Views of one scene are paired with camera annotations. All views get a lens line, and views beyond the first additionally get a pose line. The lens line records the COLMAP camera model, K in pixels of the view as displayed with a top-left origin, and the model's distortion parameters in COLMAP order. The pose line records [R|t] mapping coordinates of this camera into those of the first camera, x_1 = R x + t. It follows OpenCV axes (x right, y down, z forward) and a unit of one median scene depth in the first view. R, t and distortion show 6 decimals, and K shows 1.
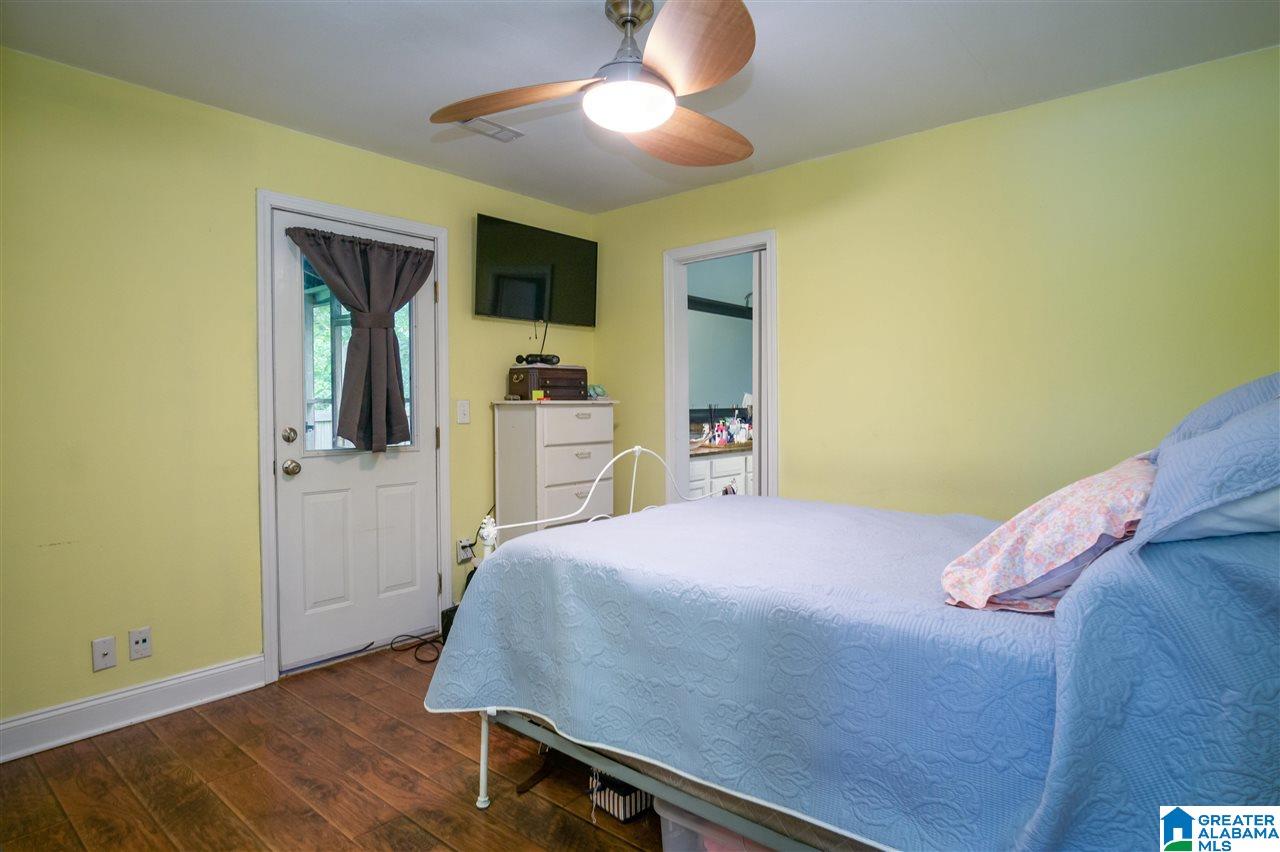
lens RADIAL K [[683.9, 0, 640.0], [0, 683.9, 426.0], [0, 0, 1]] dist [-0.027916, 0.000348]
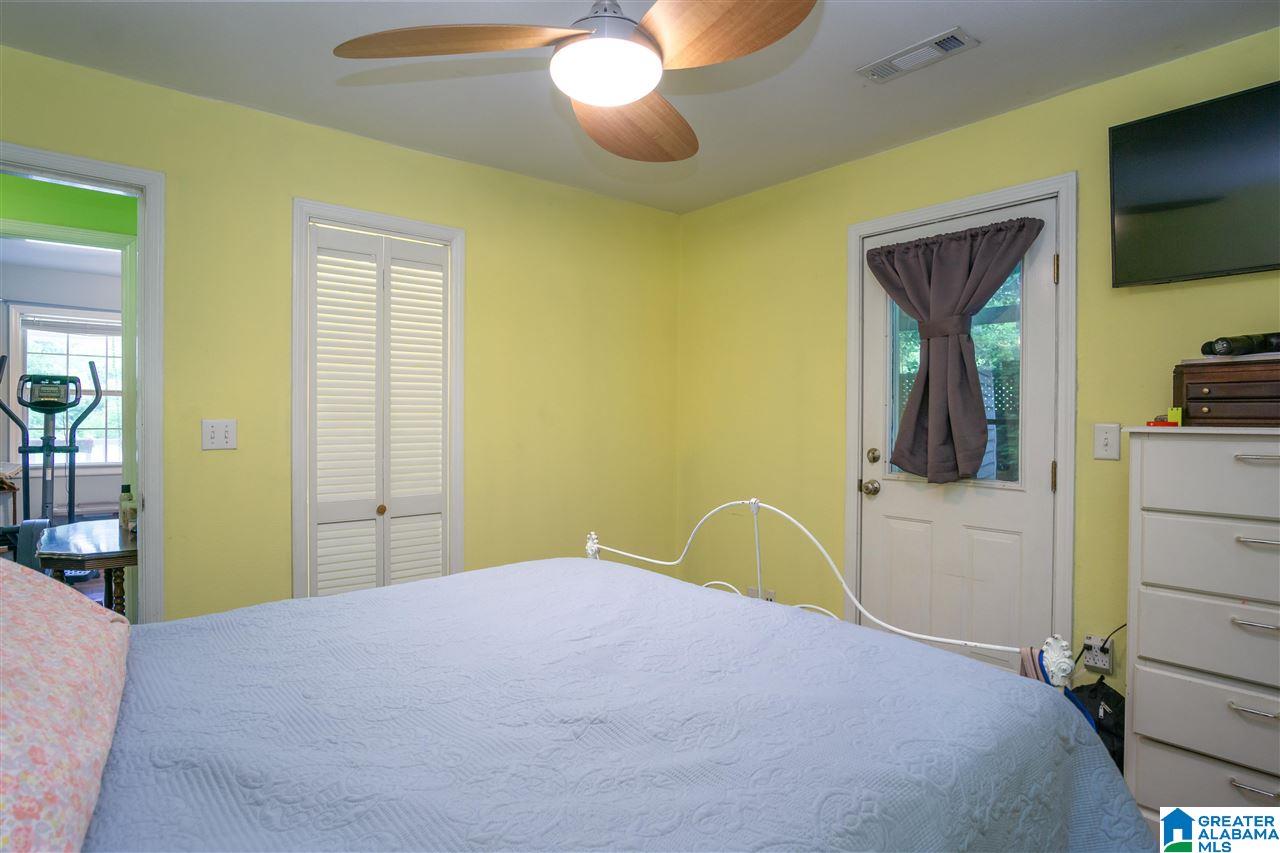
lens RADIAL K [[683.9, 0, 640.0], [0, 683.9, 426.5], [0, 0, 1]] dist [-0.027916, 0.000348]
pose [[-0.178892, 0.016603, -0.983729, 0.468466], [-0.036419, 0.999061, 0.023485, -0.034982], [0.983195, 0.040027, -0.178119, 0.713304]]
